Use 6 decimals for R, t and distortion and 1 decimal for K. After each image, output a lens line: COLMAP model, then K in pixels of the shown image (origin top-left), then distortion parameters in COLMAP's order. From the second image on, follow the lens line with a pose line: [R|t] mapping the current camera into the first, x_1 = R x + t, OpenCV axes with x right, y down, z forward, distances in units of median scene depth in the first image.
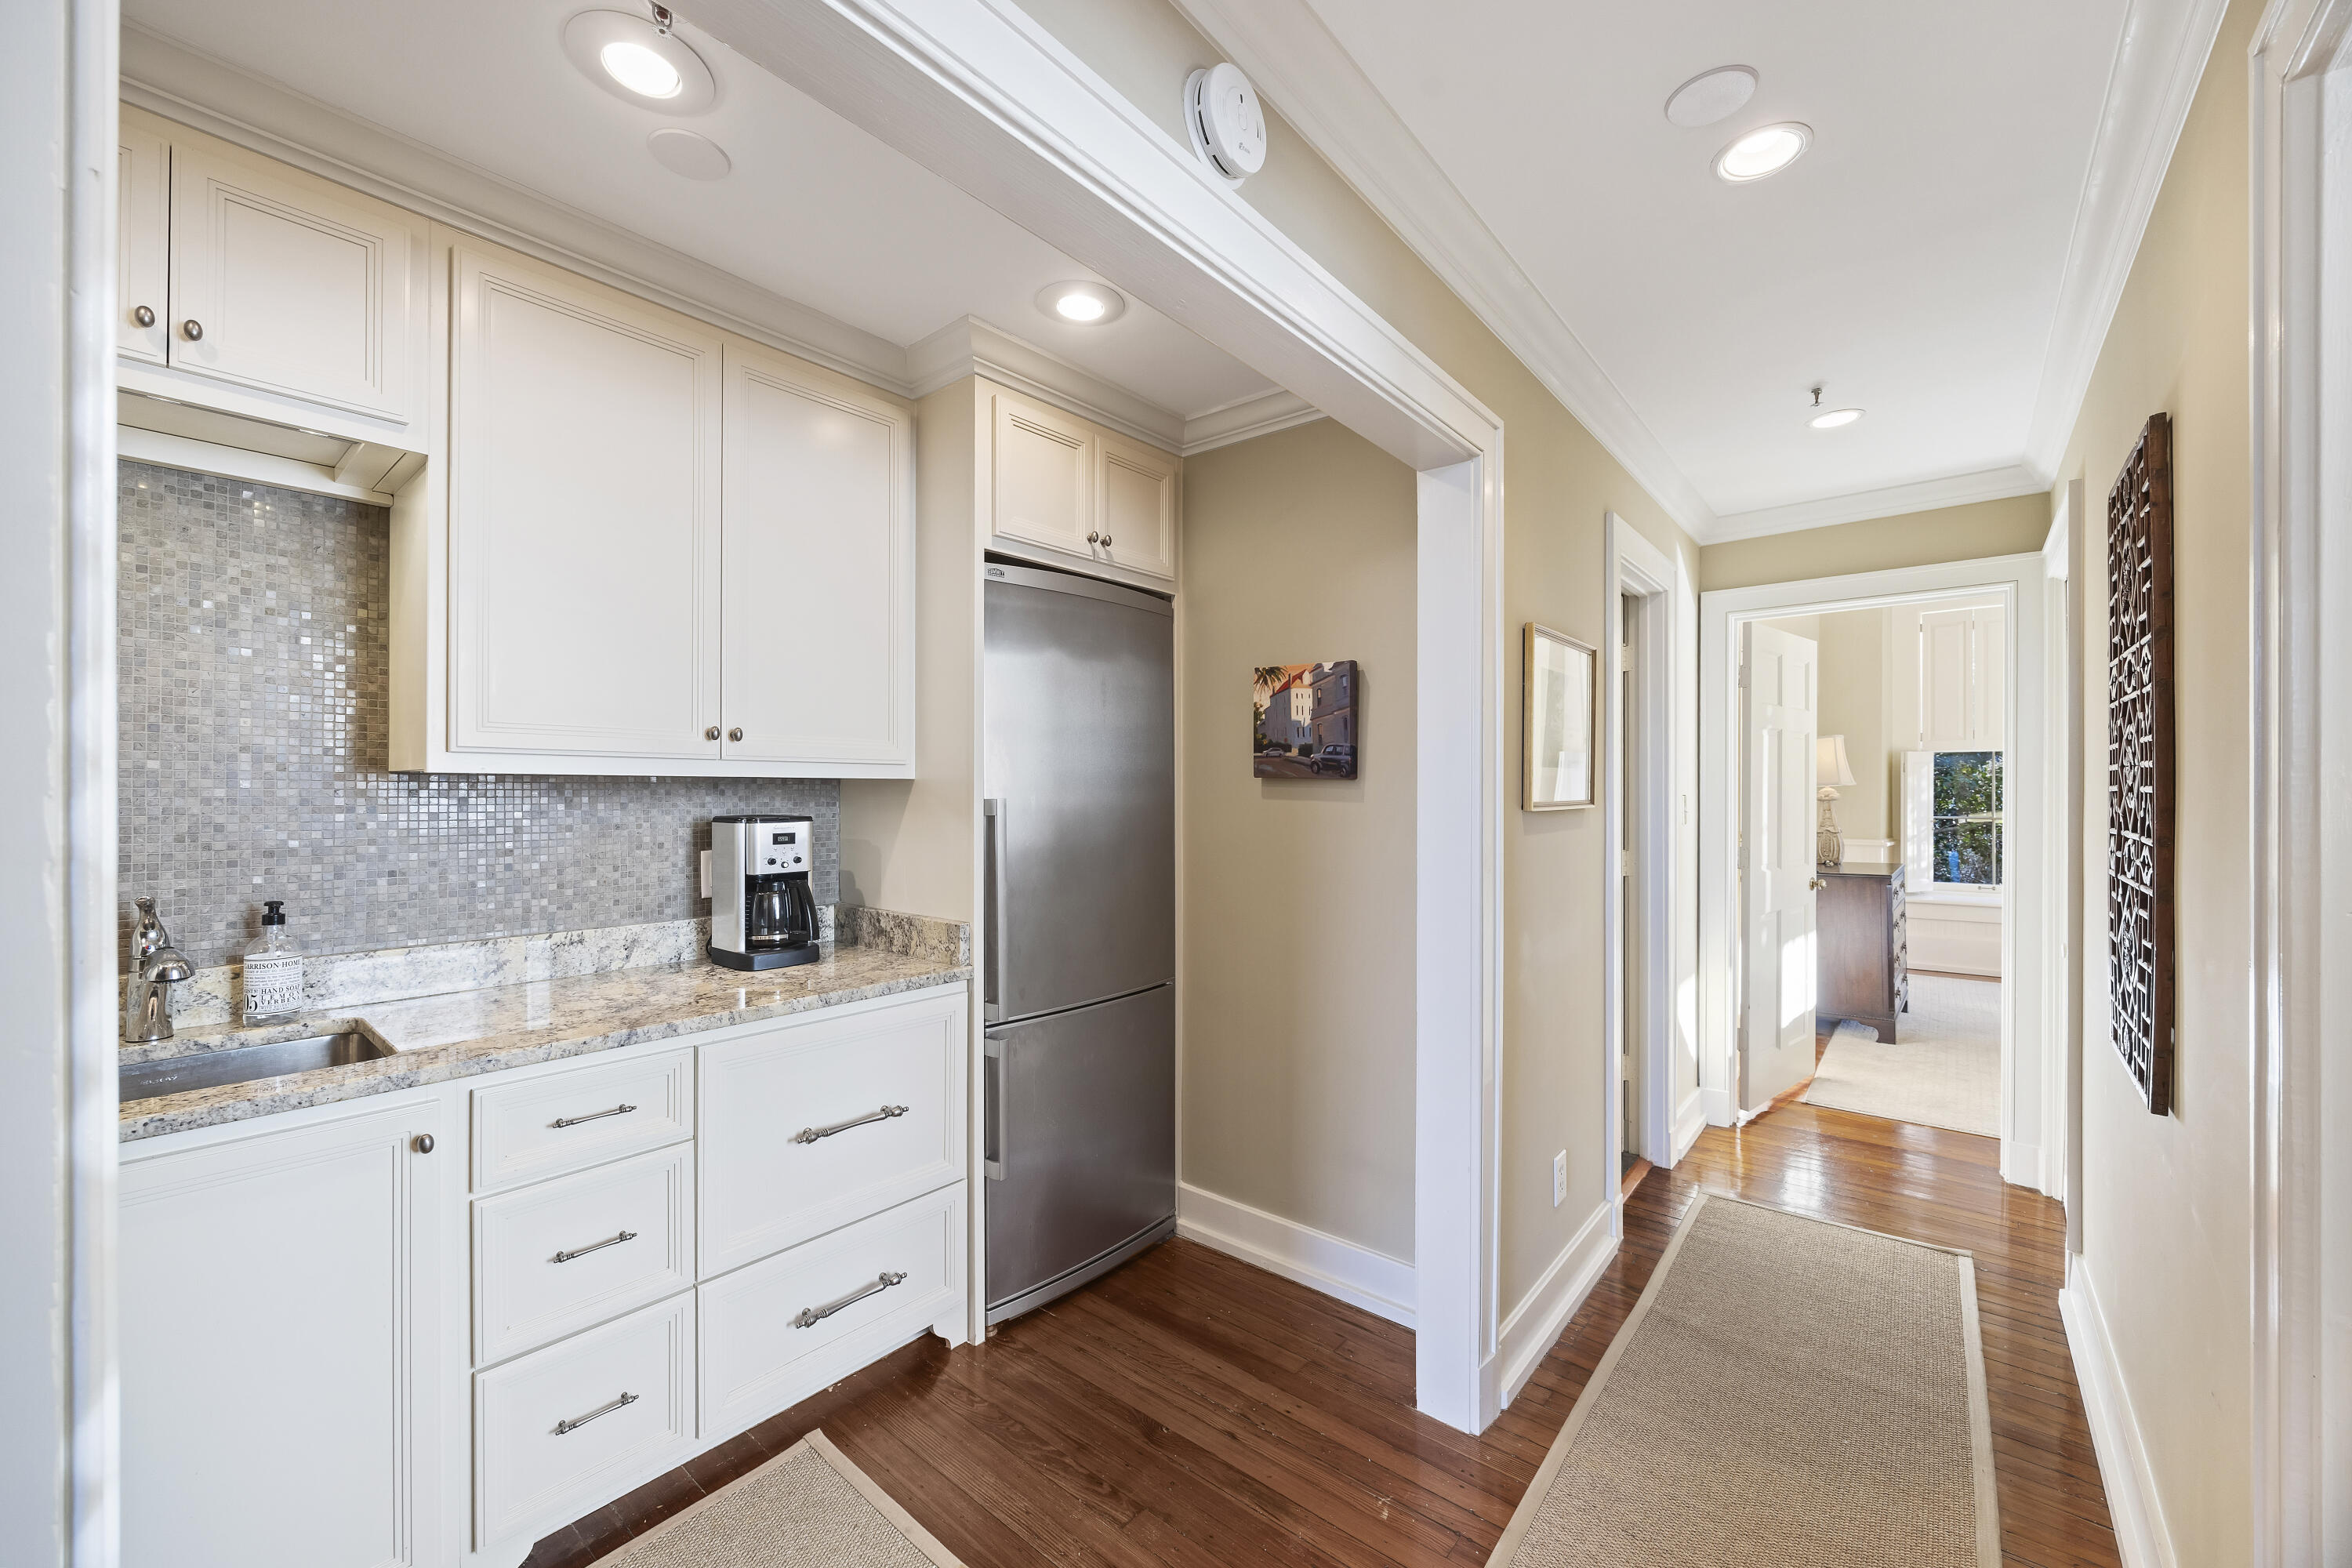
lens RADIAL K [[919.1, 0, 1174.5], [0, 919.1, 788.1], [0, 0, 1]] dist [0.000050, 0.000007]
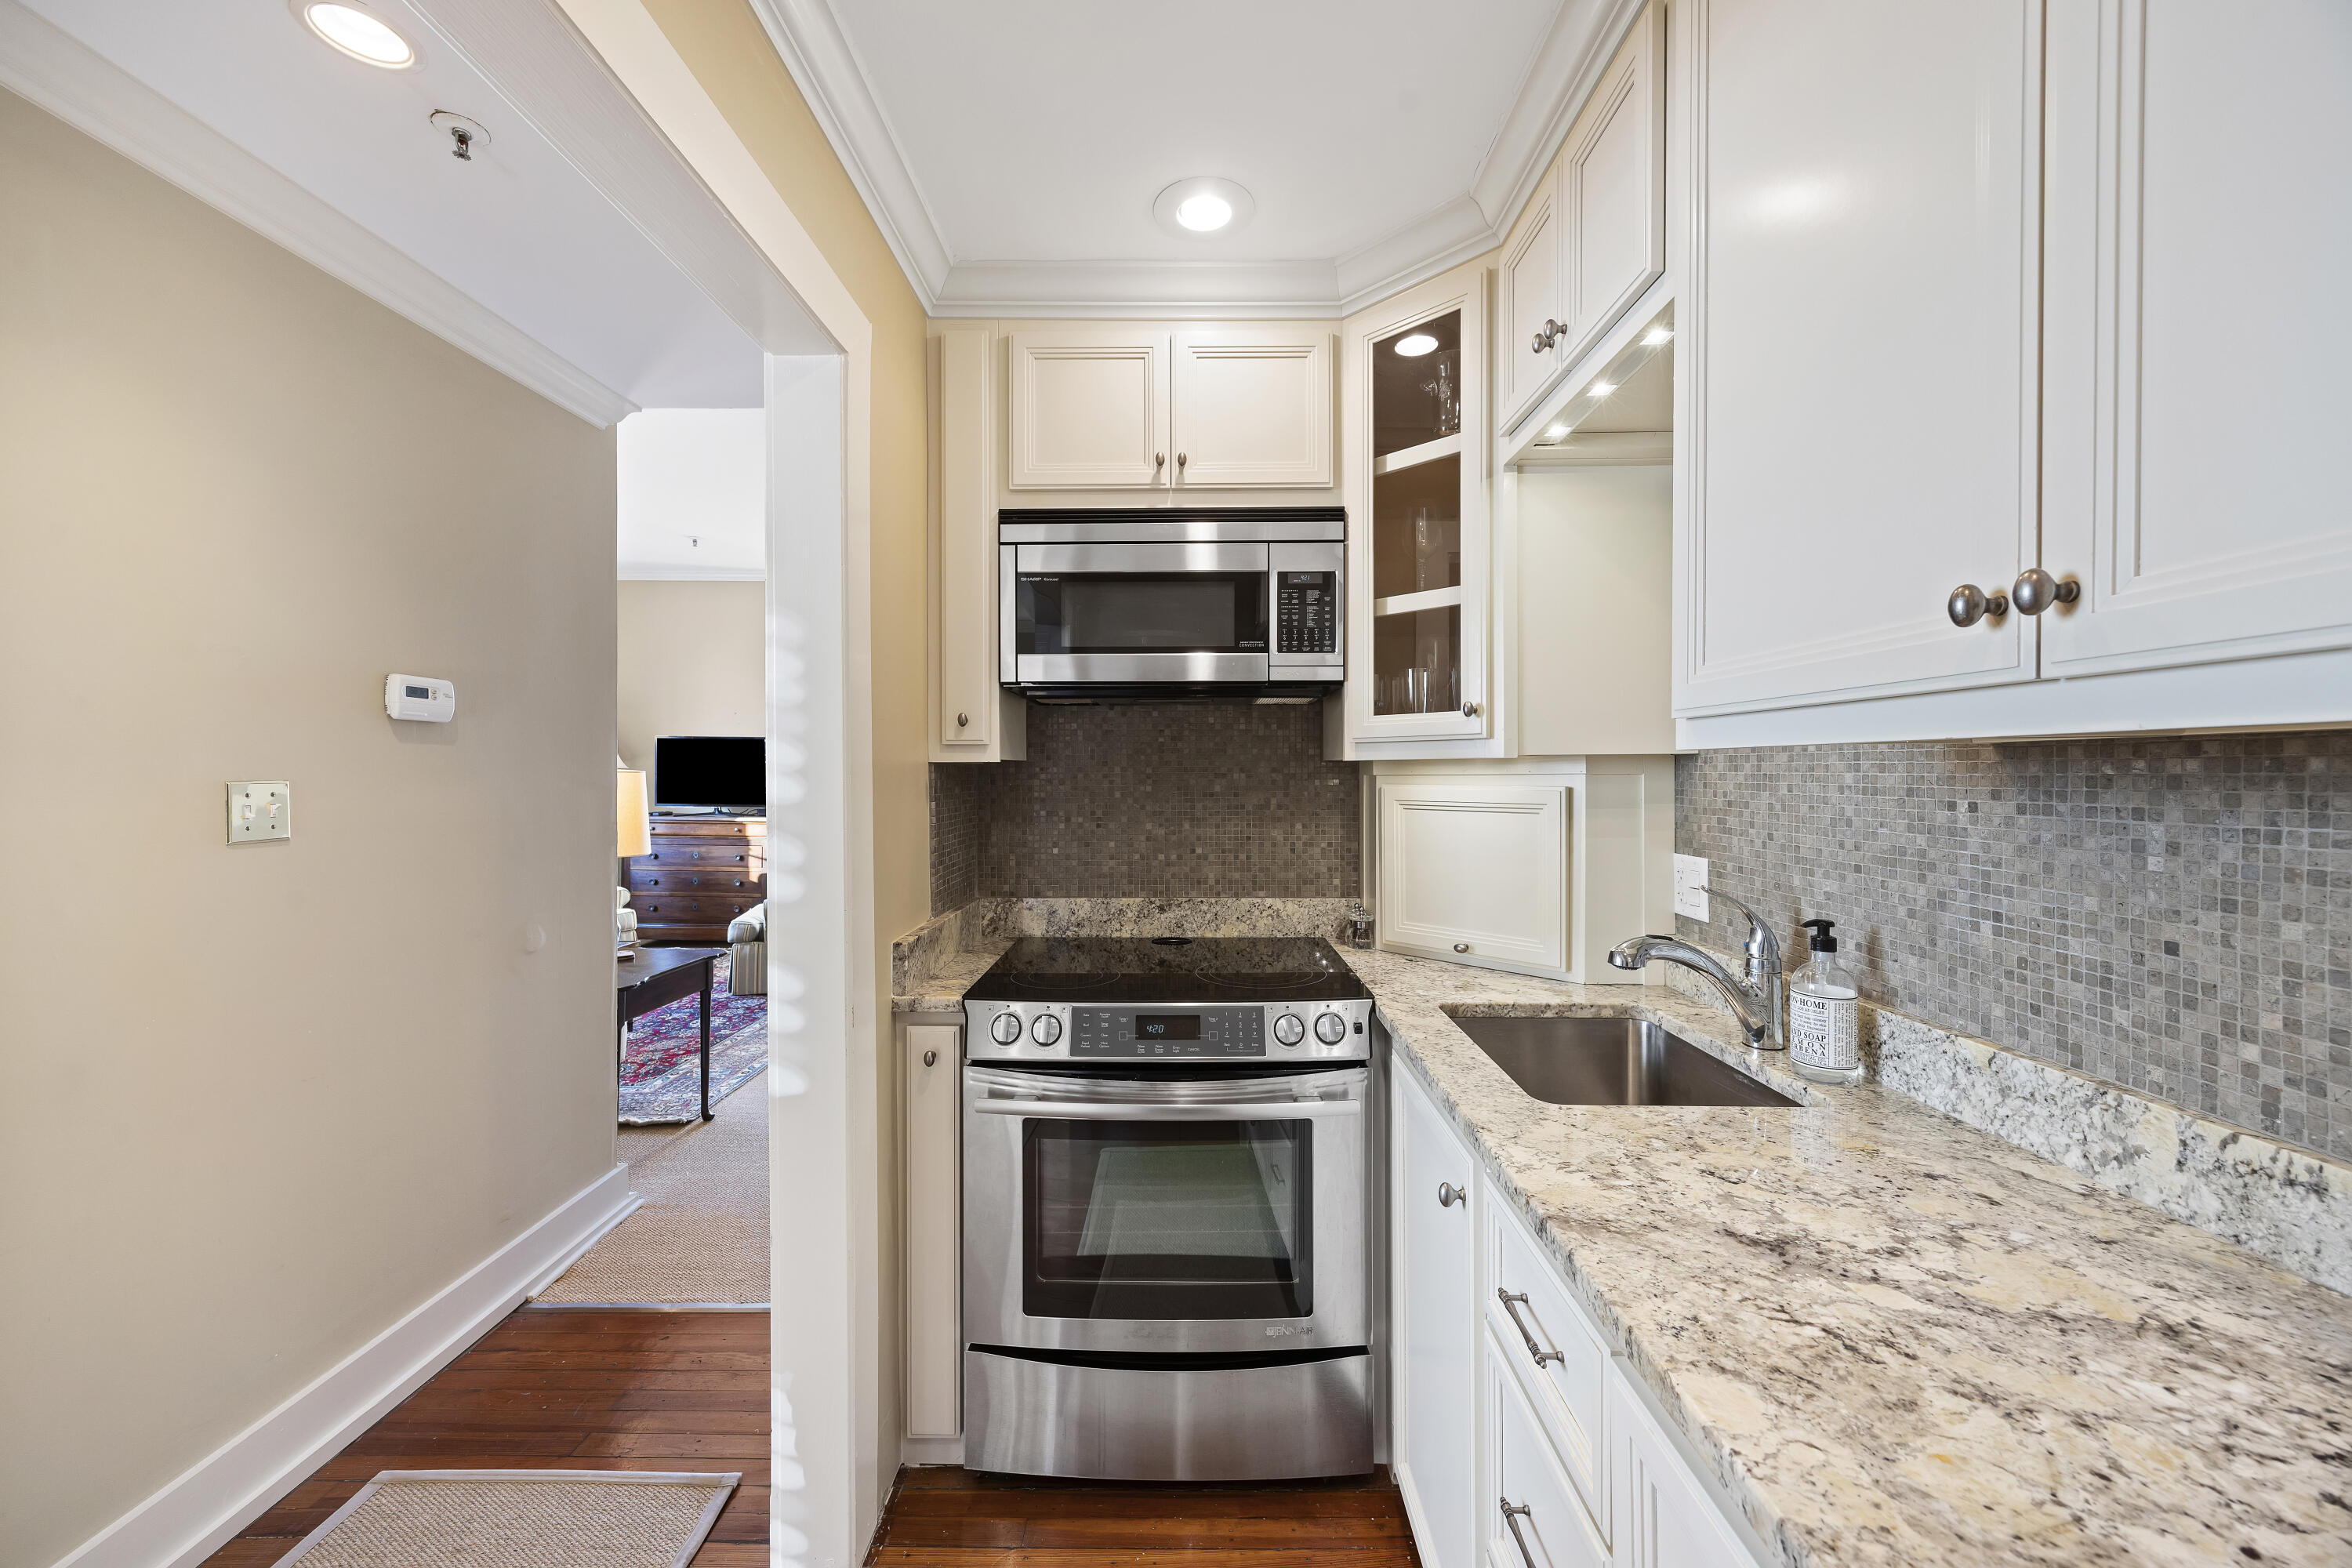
lens RADIAL K [[919.1, 0, 1177.6], [0, 919.1, 779.2], [0, 0, 1]] dist [0.000050, 0.000007]
pose [[-0.775174, 0.003531, -0.631738, -0.071714], [0.000683, 0.999988, 0.004752, 0.001879], [0.631748, 0.003252, -0.775167, 1.106457]]
